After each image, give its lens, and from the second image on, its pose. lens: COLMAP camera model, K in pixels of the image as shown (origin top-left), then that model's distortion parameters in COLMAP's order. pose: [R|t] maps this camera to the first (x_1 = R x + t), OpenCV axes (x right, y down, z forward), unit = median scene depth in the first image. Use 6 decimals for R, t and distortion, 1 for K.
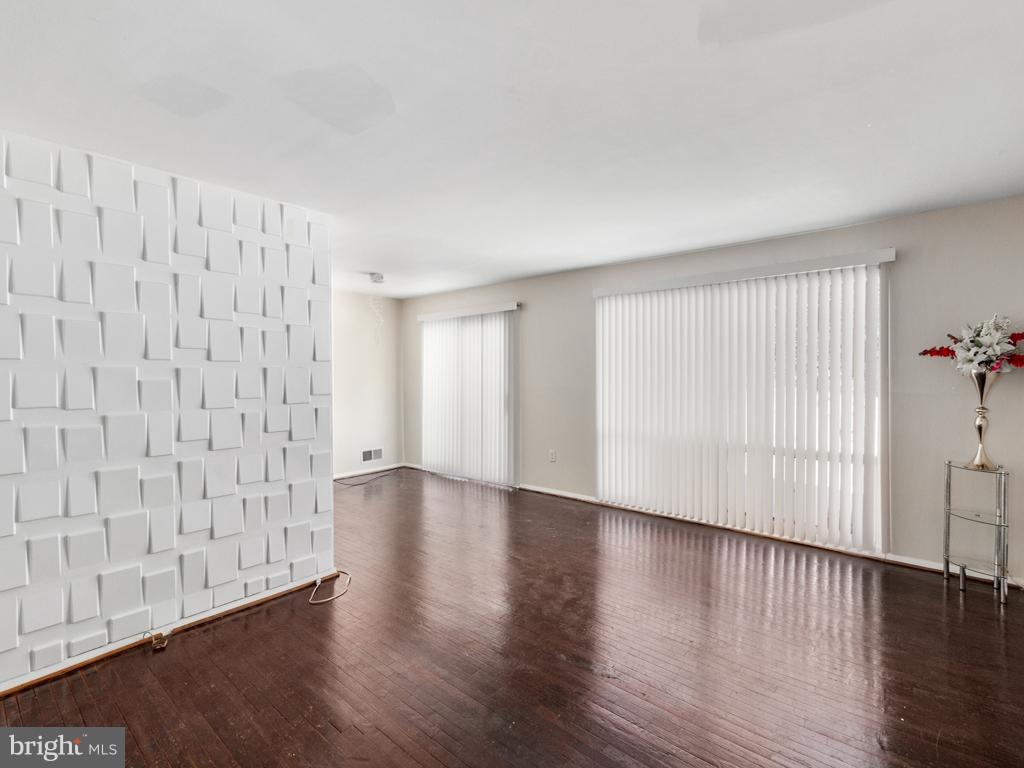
lens RADIAL K [[481.3, 0, 508.1], [0, 481.3, 382.7], [0, 0, 1]] dist [-0.001026, 0.001017]
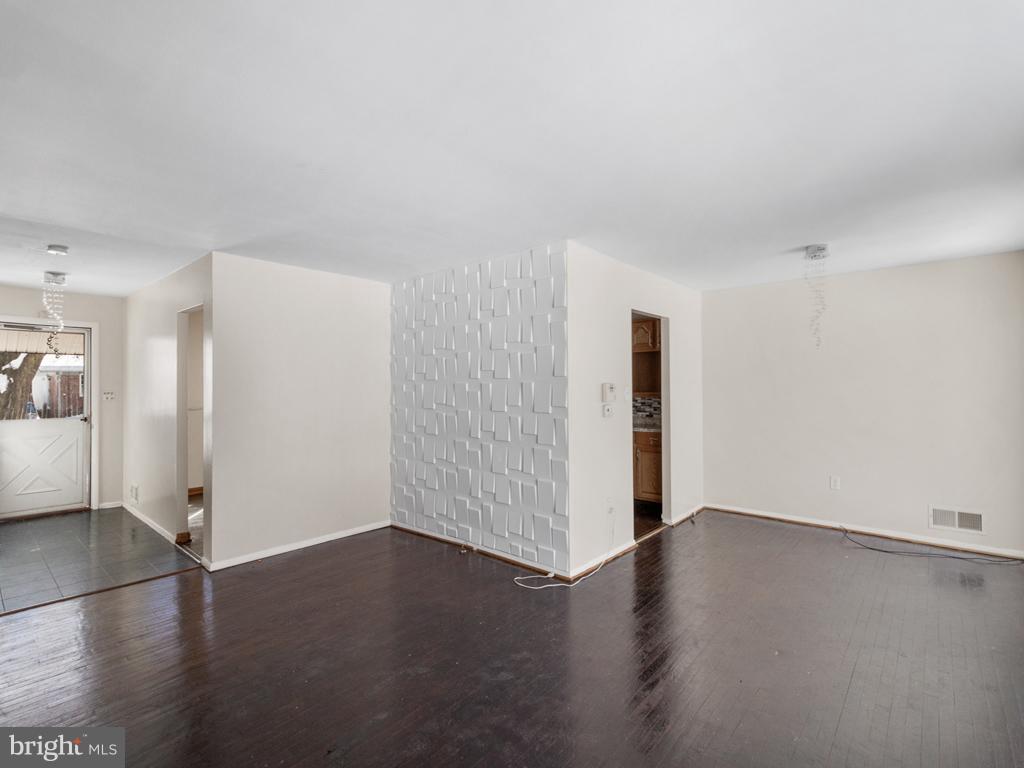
lens RADIAL K [[481.3, 0, 508.6], [0, 481.3, 386.5], [0, 0, 1]] dist [-0.001026, 0.001017]
pose [[-0.025038, -0.000827, -0.999686, 0.726862], [-0.016179, 0.999869, -0.000422, -0.019263], [0.999556, 0.016163, -0.025048, 0.929015]]
